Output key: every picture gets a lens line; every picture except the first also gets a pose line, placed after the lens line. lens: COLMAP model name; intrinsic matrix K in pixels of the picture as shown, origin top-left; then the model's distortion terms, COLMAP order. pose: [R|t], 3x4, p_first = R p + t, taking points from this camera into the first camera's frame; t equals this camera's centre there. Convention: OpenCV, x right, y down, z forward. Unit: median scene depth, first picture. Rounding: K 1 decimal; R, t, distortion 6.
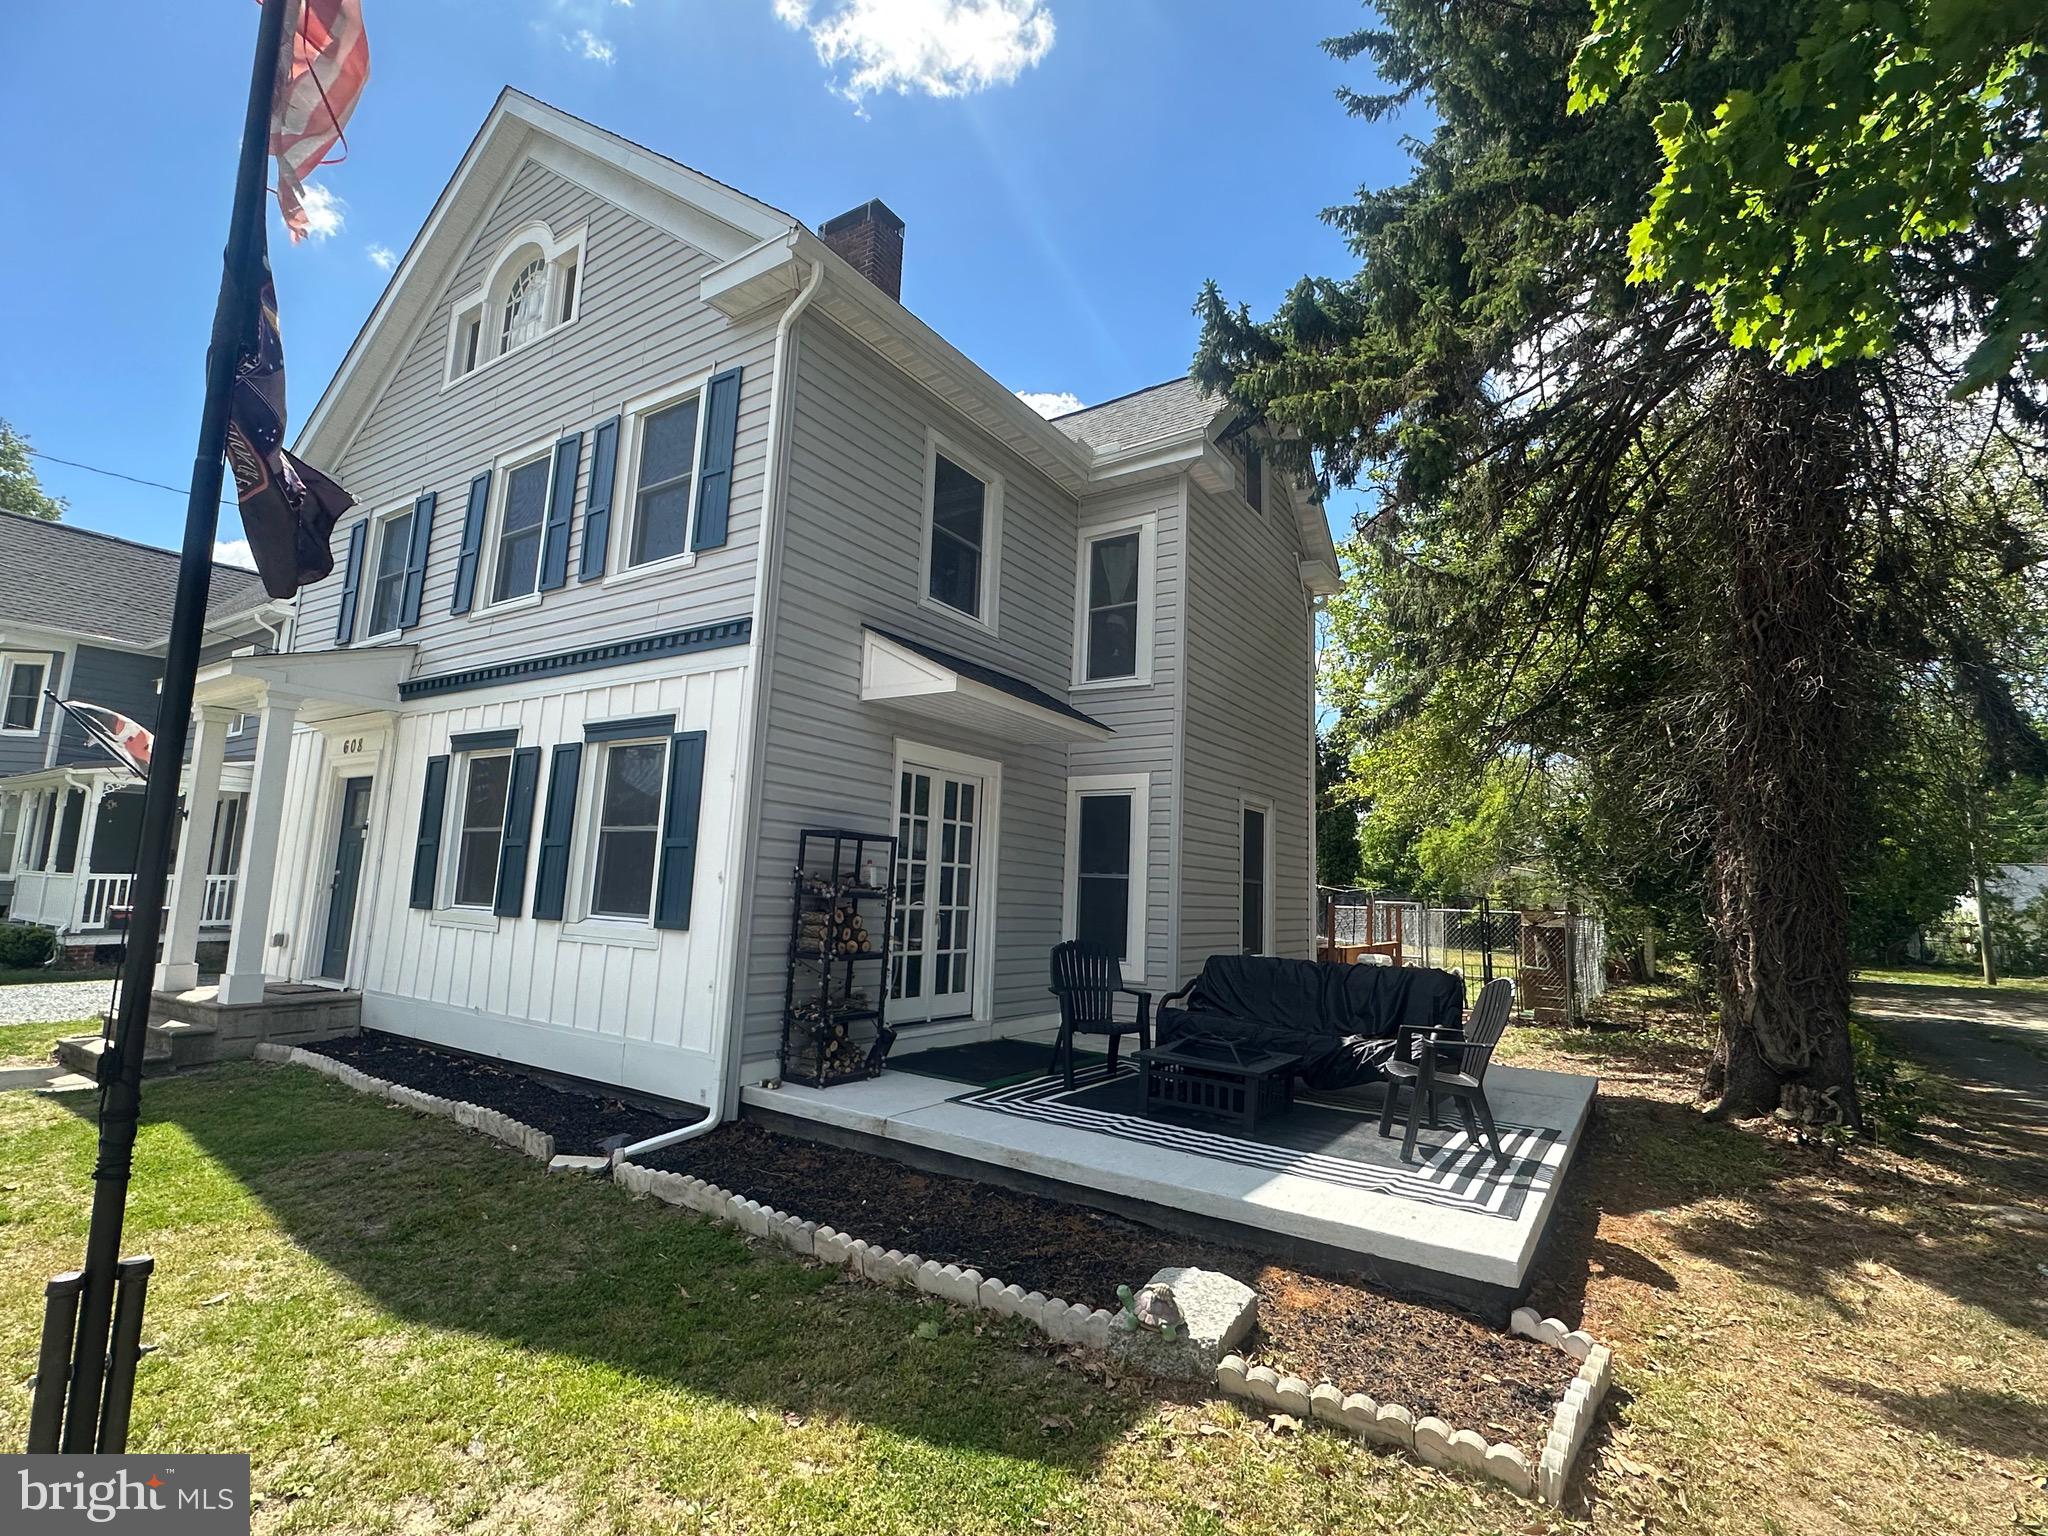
lens RADIAL K [[950.8, 0, 1026.5], [0, 950.8, 769.7], [0, 0, 1]] dist [-0.005851, 0.000128]
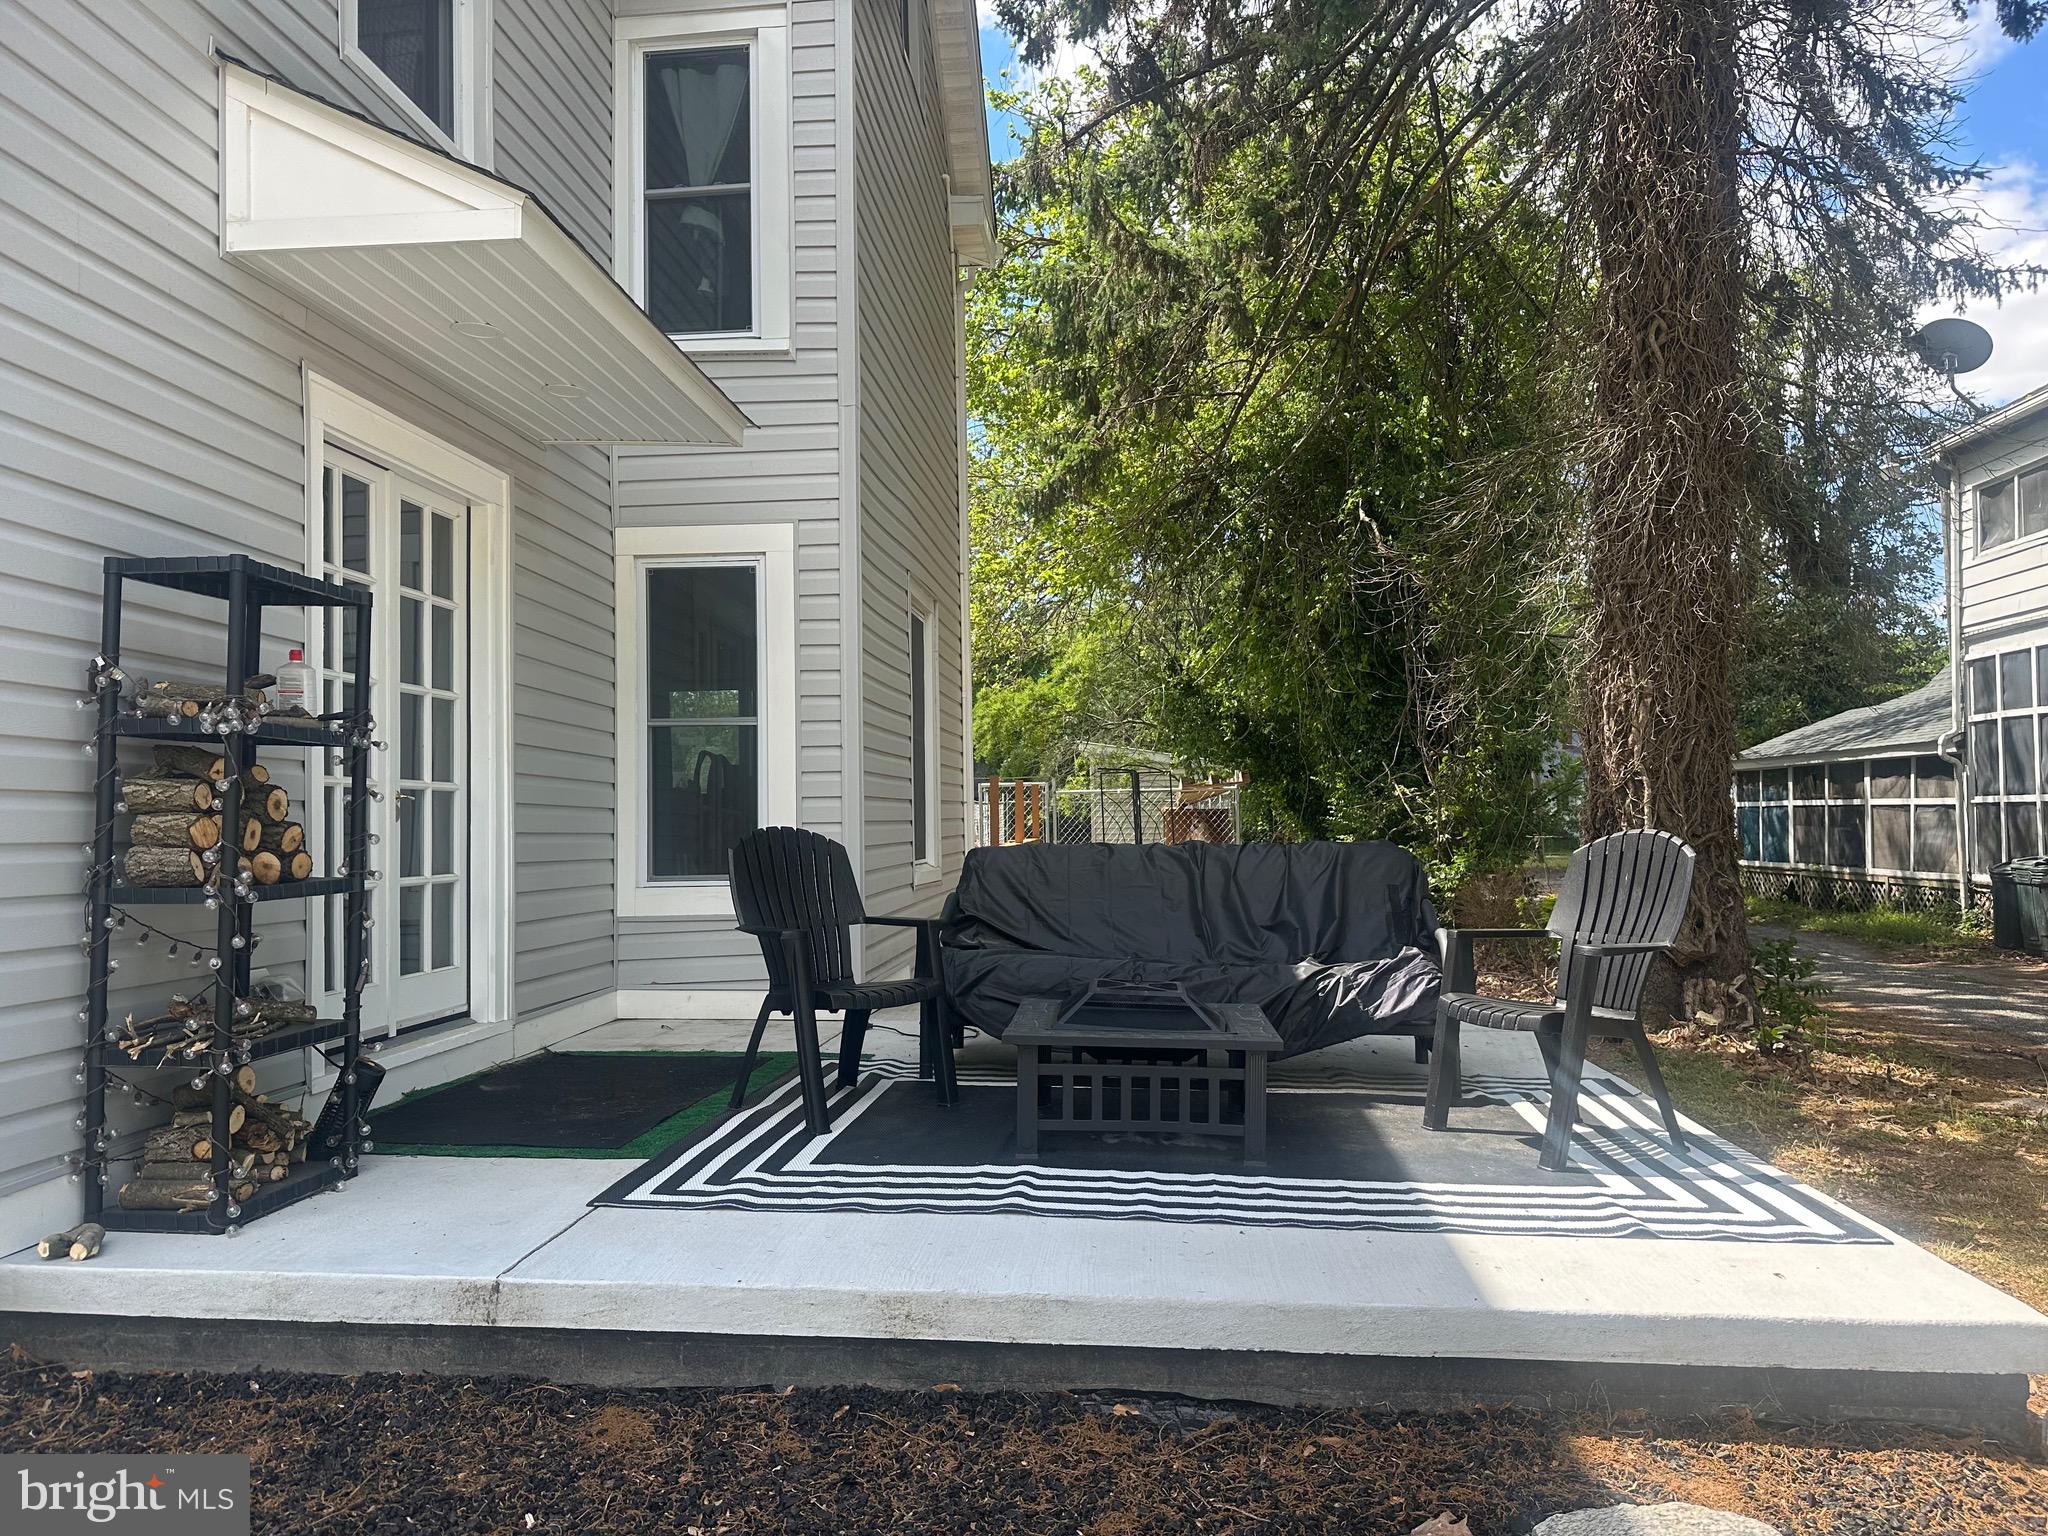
lens RADIAL K [[1421.2, 0, 1022.1], [0, 1421.2, 774.6], [0, 0, 1]] dist [0.049476, -0.064856]
pose [[0.881409, -0.033951, 0.471132, -0.169844], [-0.016413, 0.994610, 0.102379, 0.075414], [-0.472069, -0.097970, 0.876101, 0.307487]]
